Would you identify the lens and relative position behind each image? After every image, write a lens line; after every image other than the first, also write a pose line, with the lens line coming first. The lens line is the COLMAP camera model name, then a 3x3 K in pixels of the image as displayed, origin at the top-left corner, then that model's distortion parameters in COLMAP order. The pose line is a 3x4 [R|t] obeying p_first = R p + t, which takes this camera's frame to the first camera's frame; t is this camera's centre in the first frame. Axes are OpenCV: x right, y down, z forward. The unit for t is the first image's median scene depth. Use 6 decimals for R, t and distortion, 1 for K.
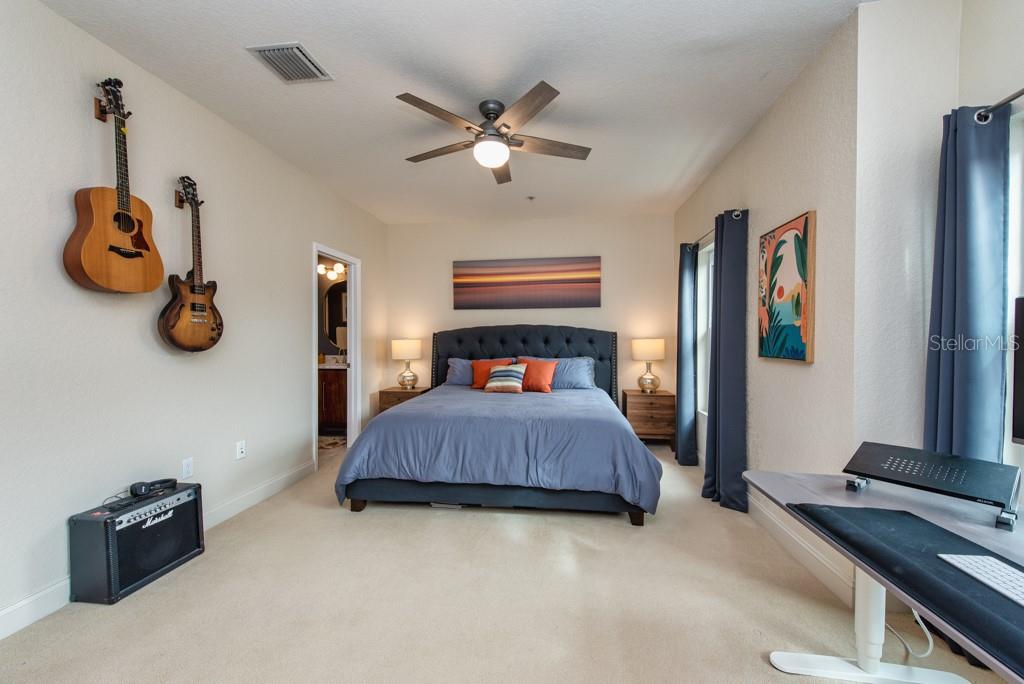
lens RADIAL K [[399.2, 0, 511.1], [0, 399.2, 344.8], [0, 0, 1]] dist [0.012465, -0.000579]
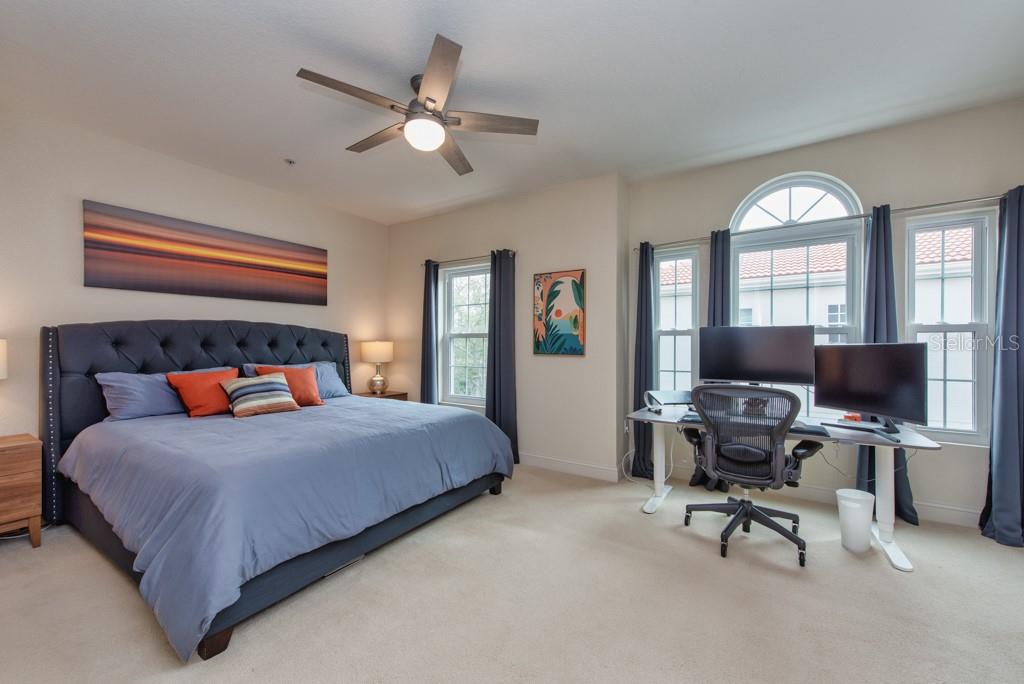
lens RADIAL K [[399.2, 0, 511.1], [0, 399.2, 344.8], [0, 0, 1]] dist [0.012465, -0.000579]
pose [[0.433682, 0.000157, 0.901066, -0.502157], [0.008111, 0.999959, -0.004078, 0.000311], [-0.901030, 0.009077, 0.433663, 0.282324]]
